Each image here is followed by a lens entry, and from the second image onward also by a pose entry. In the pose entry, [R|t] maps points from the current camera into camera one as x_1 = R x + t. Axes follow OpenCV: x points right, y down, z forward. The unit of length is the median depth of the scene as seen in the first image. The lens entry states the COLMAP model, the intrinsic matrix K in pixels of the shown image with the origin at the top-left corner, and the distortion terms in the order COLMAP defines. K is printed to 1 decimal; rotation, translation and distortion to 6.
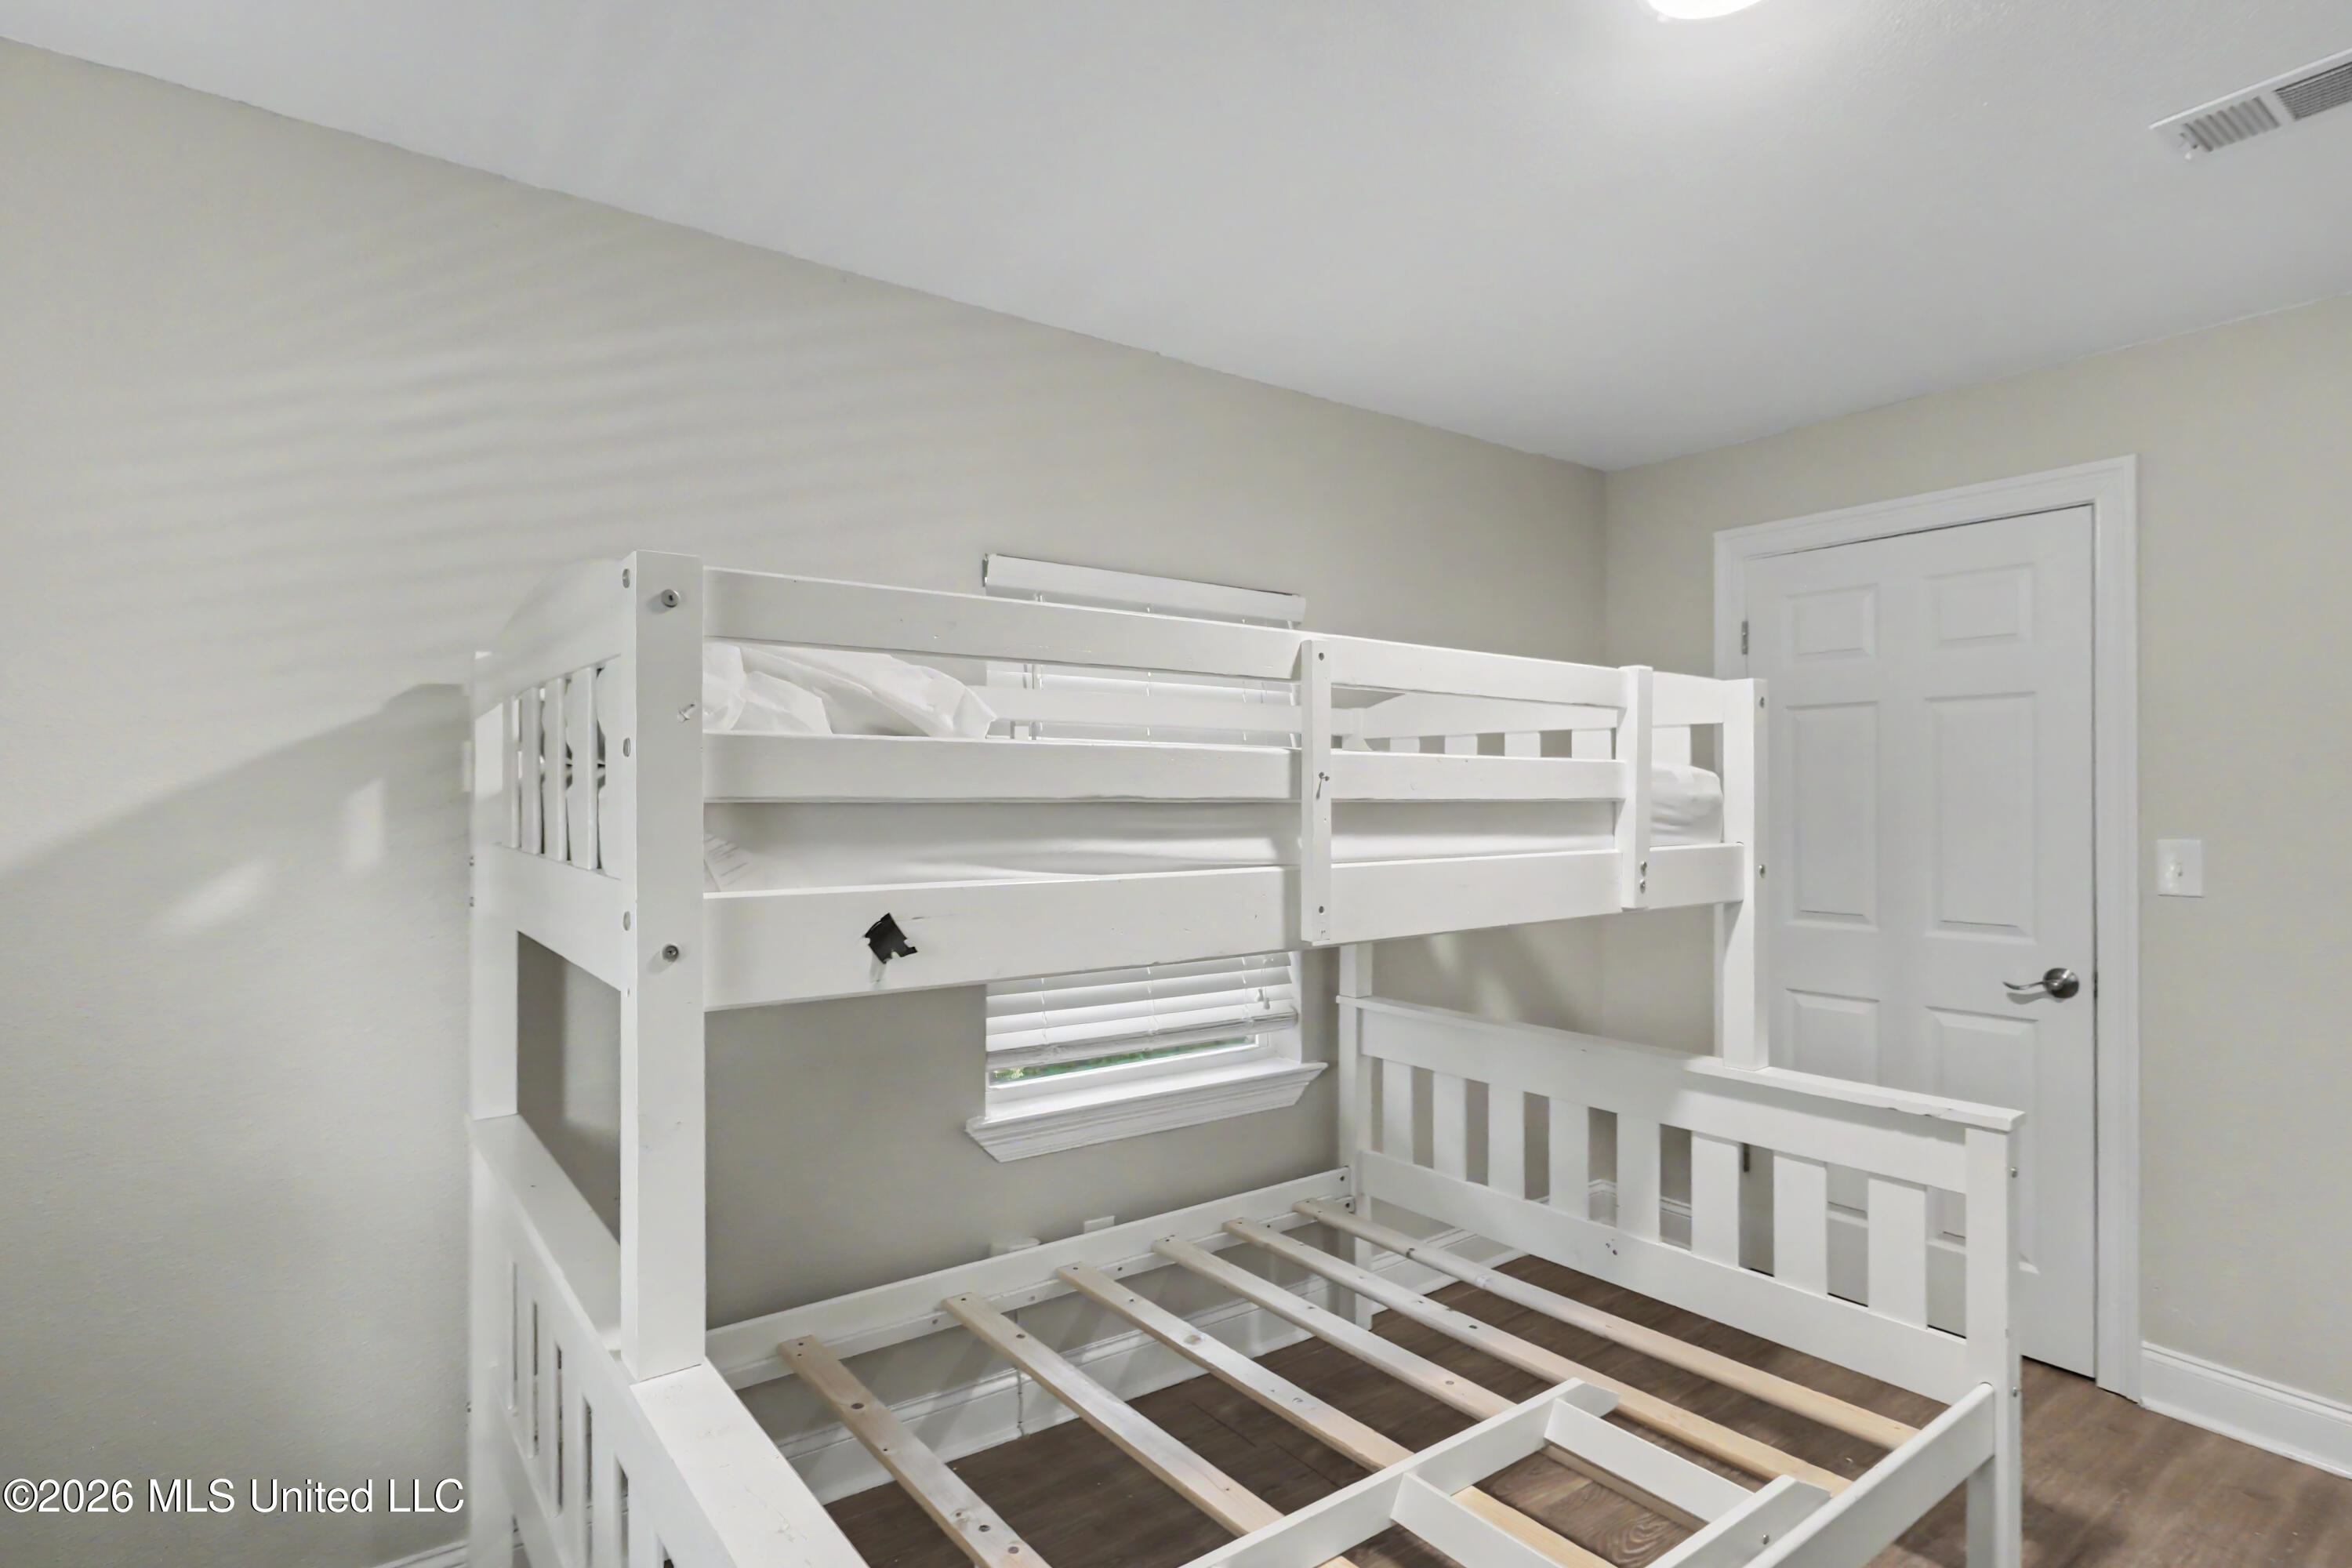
lens RADIAL K [[1137.4, 0, 1176.0], [0, 1137.4, 784.0], [0, 0, 1]] dist [0.077147, -0.000036]
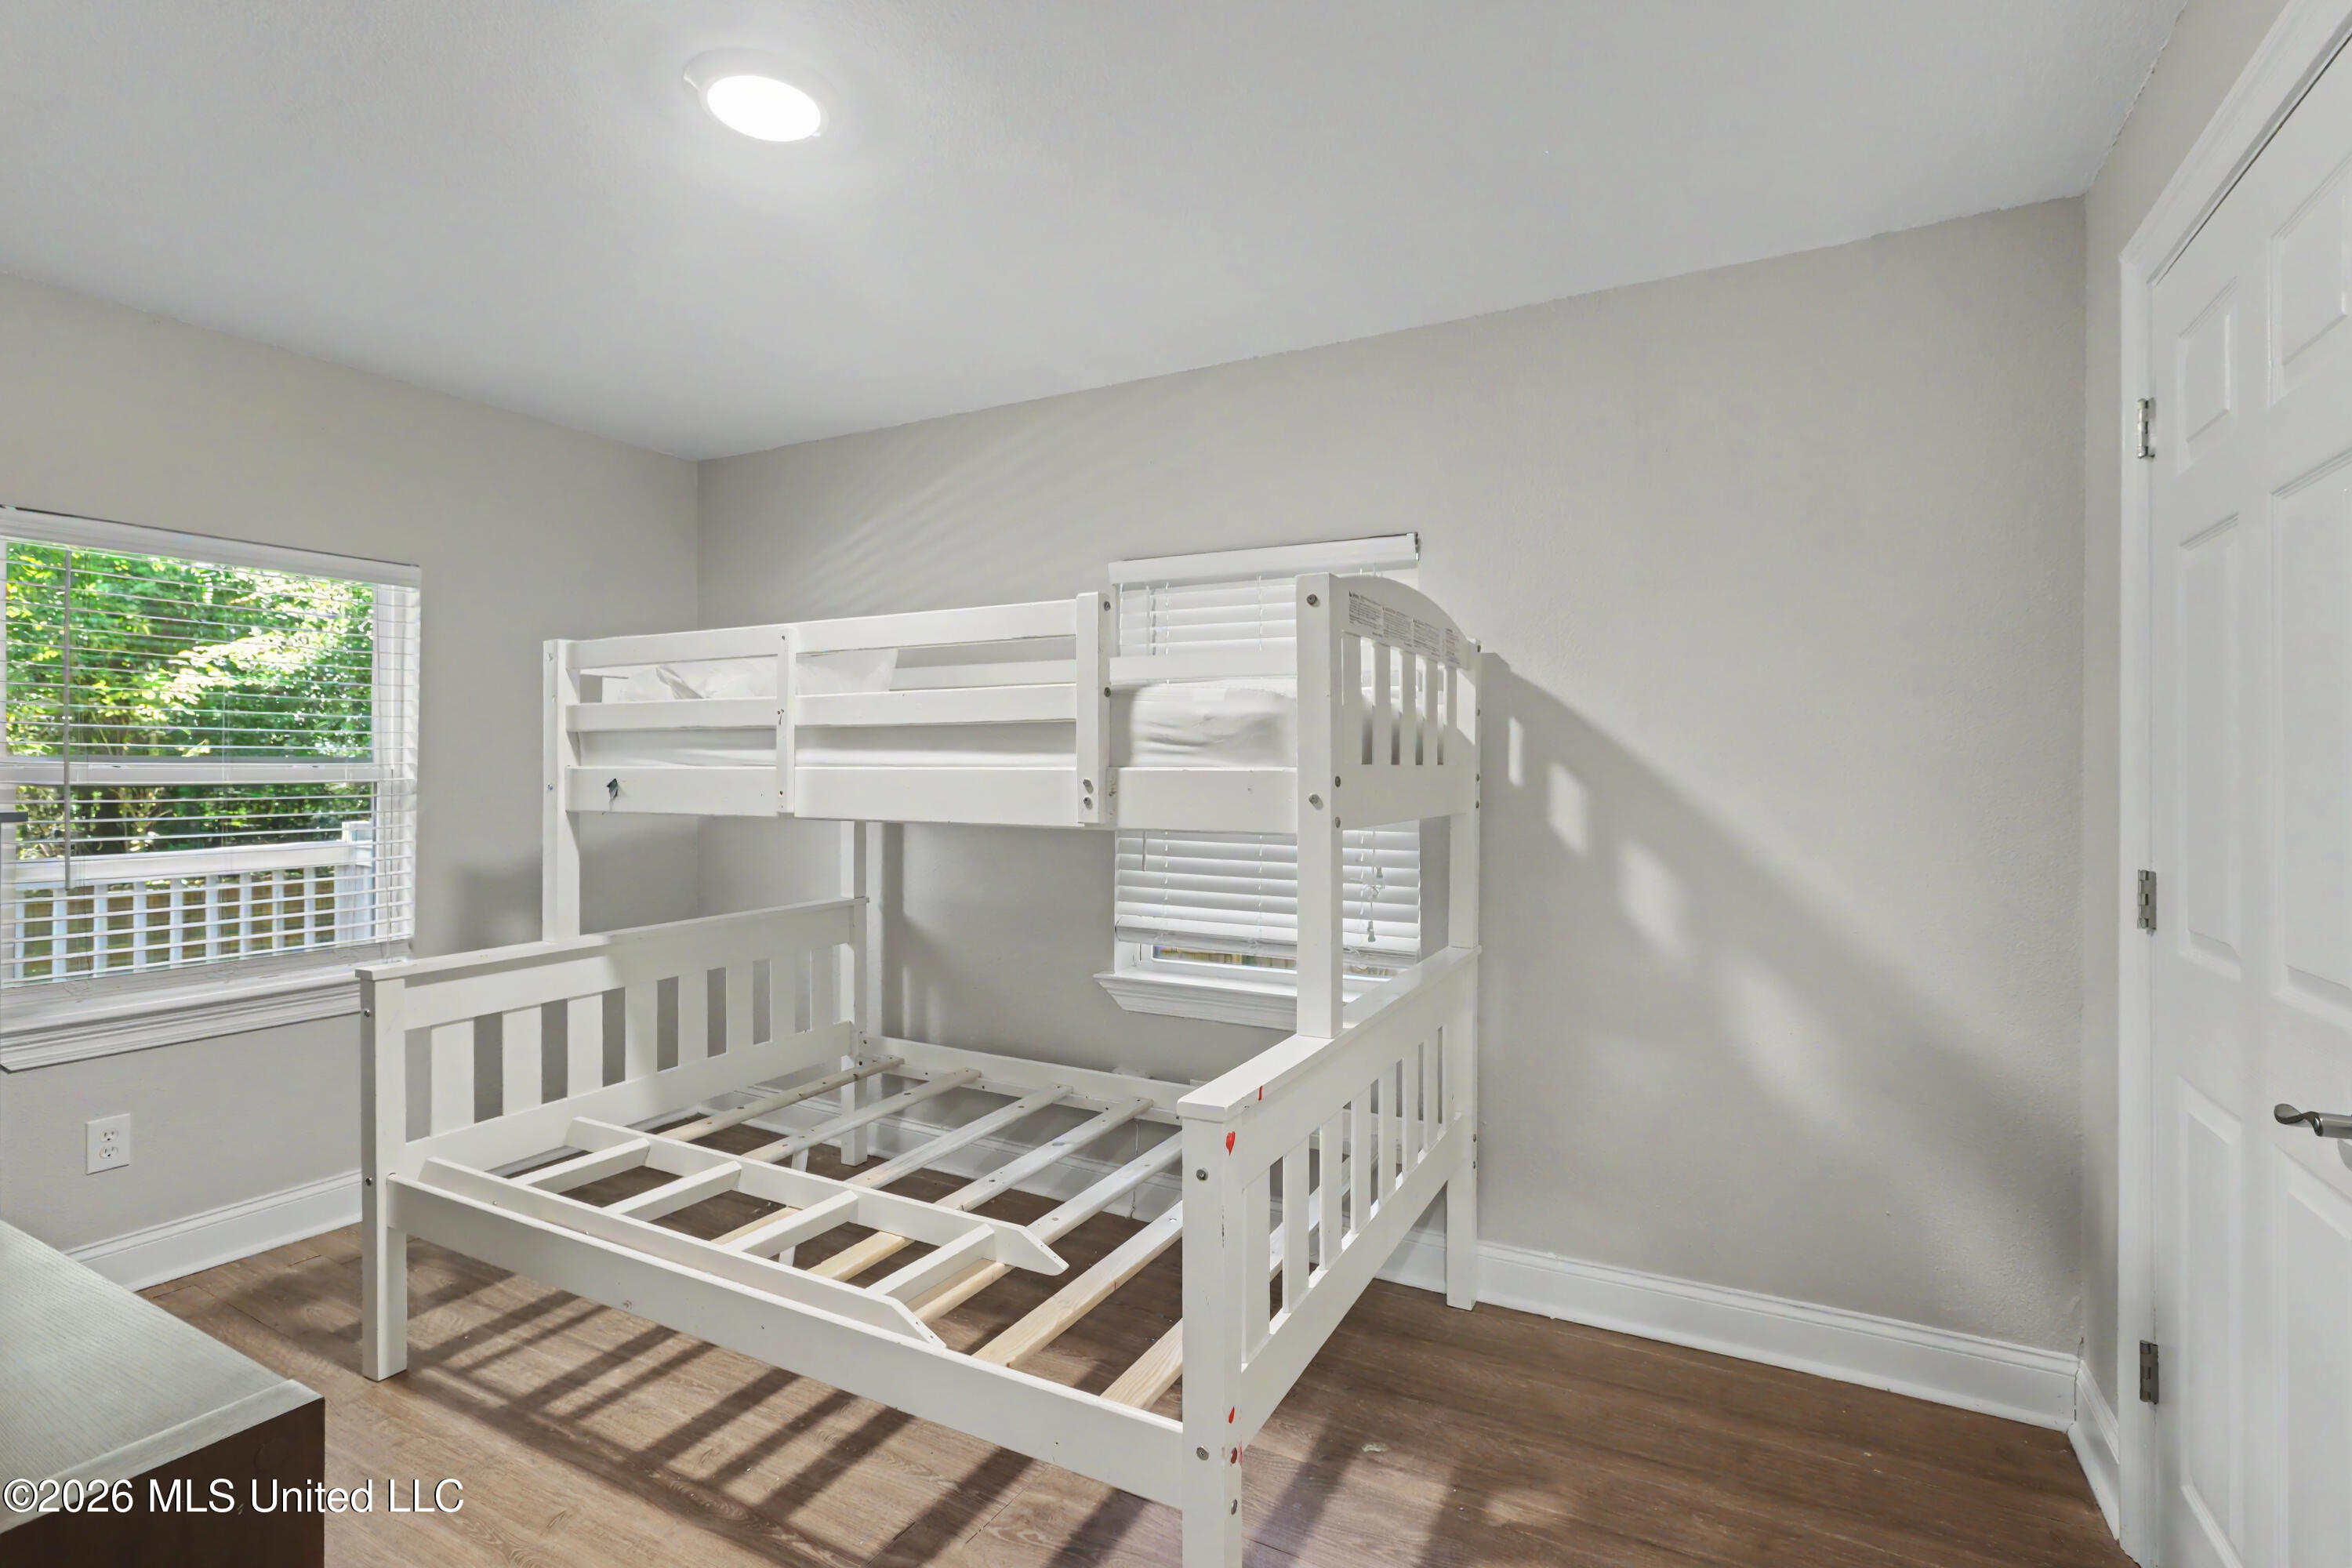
lens RADIAL K [[1110.7, 0, 1173.2], [0, 1110.7, 759.3], [0, 0, 1]] dist [-0.003255, 0.000132]
pose [[0.443568, -0.007503, -0.896209, 1.062860], [0.004764, 0.999971, -0.006014, 0.044385], [0.896228, -0.001602, 0.443591, 0.480875]]
